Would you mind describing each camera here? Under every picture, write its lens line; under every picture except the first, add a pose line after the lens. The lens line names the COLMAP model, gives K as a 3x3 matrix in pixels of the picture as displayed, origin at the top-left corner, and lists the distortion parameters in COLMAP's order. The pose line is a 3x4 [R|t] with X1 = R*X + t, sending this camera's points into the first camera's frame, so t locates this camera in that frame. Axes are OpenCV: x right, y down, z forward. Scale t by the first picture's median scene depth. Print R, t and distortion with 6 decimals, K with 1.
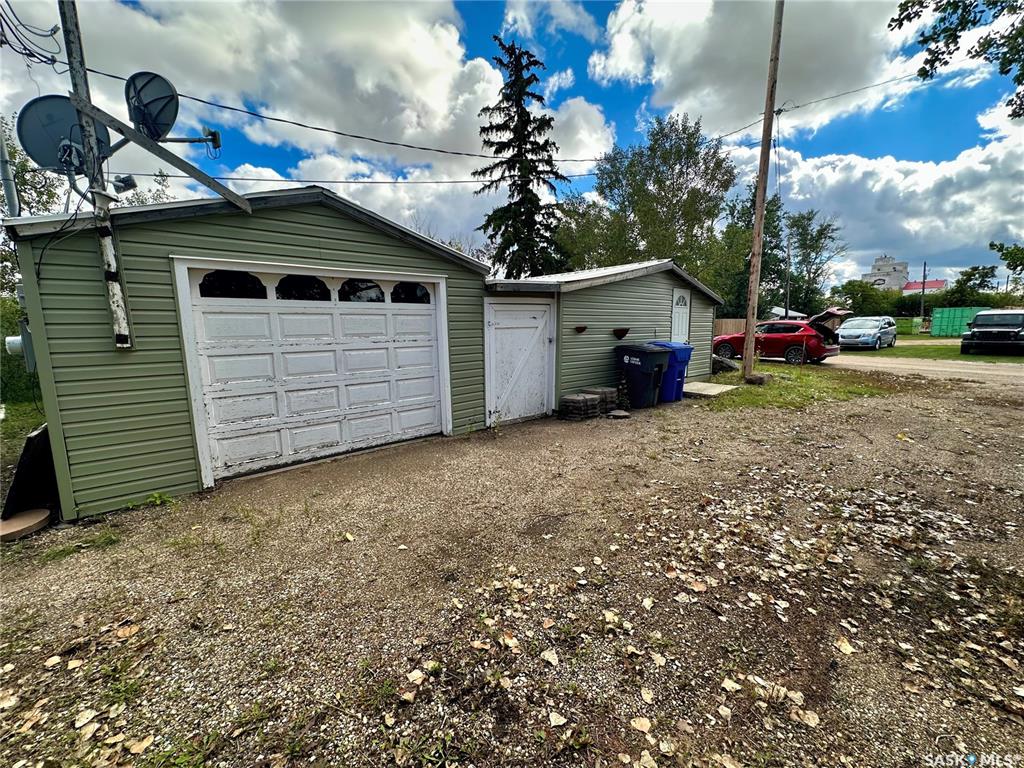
lens RADIAL K [[407.7, 0, 512.2], [0, 407.7, 384.2], [0, 0, 1]] dist [-0.001620, 0.000260]
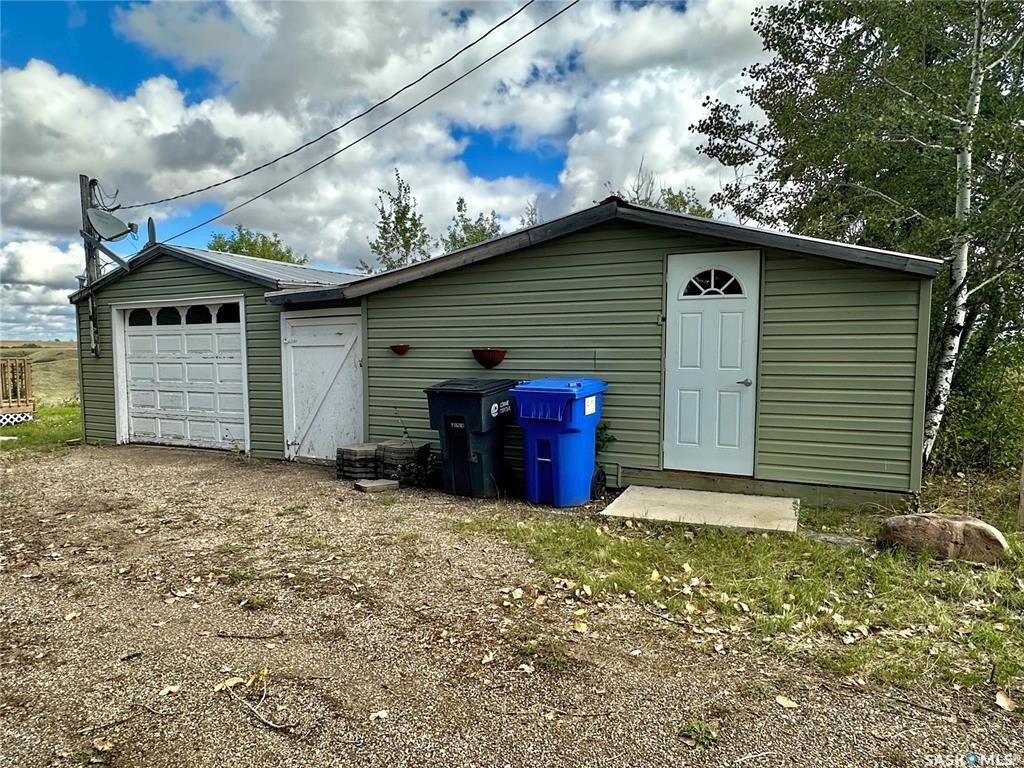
lens RADIAL K [[628.0, 0, 512.4], [0, 628.0, 388.5], [0, 0, 1]] dist [-0.005791, -0.000839]
pose [[0.412879, 0.066499, -0.908355, 1.574037], [-0.128754, 0.991577, 0.014068, -0.146745], [0.901639, 0.111146, 0.417964, 1.002234]]
